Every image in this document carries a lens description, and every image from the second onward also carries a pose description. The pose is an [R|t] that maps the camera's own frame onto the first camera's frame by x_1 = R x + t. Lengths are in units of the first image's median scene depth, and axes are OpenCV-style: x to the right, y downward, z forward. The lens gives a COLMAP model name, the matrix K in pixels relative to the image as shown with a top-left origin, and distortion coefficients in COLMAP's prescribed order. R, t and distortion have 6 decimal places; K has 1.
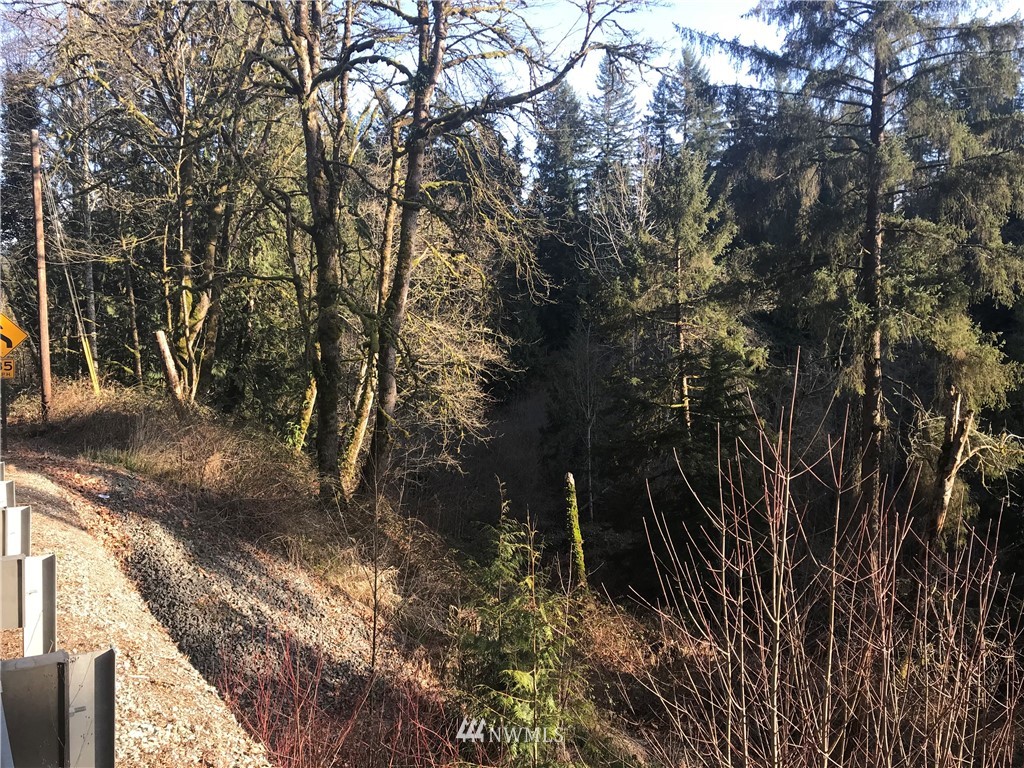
lens RADIAL K [[831.3, 0, 512.0], [0, 831.3, 384.0], [0, 0, 1]] dist [0.047835, -0.054990]
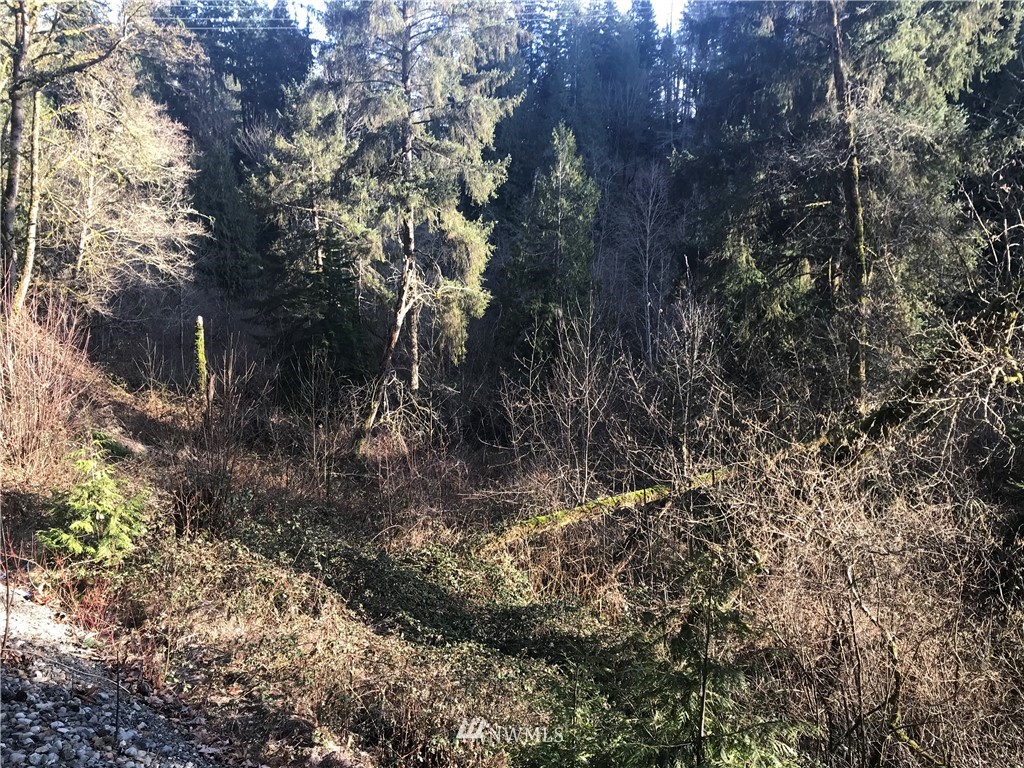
lens RADIAL K [[832.6, 0, 512.0], [0, 832.6, 384.0], [0, 0, 1]] dist [0.046610, -0.055764]
pose [[0.990662, -0.018752, 0.135047, 0.346144], [-0.001393, 0.989053, 0.147556, 0.007071], [-0.136335, -0.146366, 0.979791, -0.436052]]
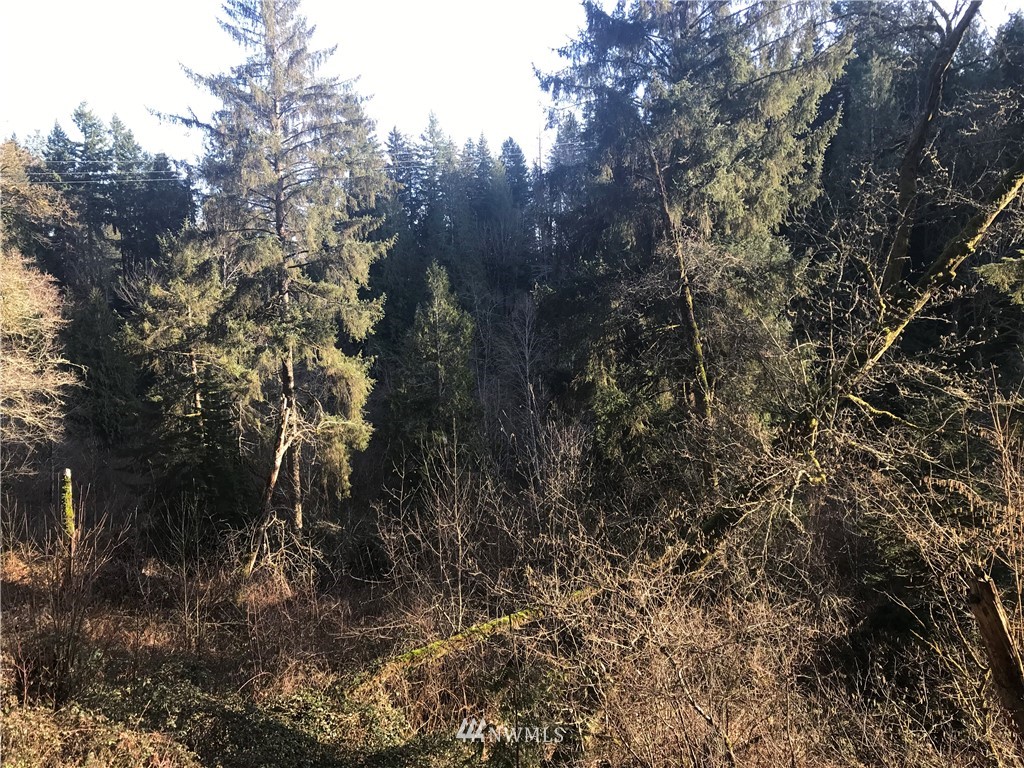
lens RADIAL K [[831.3, 0, 512.0], [0, 831.3, 384.0], [0, 0, 1]] dist [0.047835, -0.054990]
pose [[0.965390, -0.050007, 0.255972, 0.368369], [0.051920, 0.998651, -0.000716, 0.004901], [-0.255591, 0.013981, 0.966684, -0.460853]]
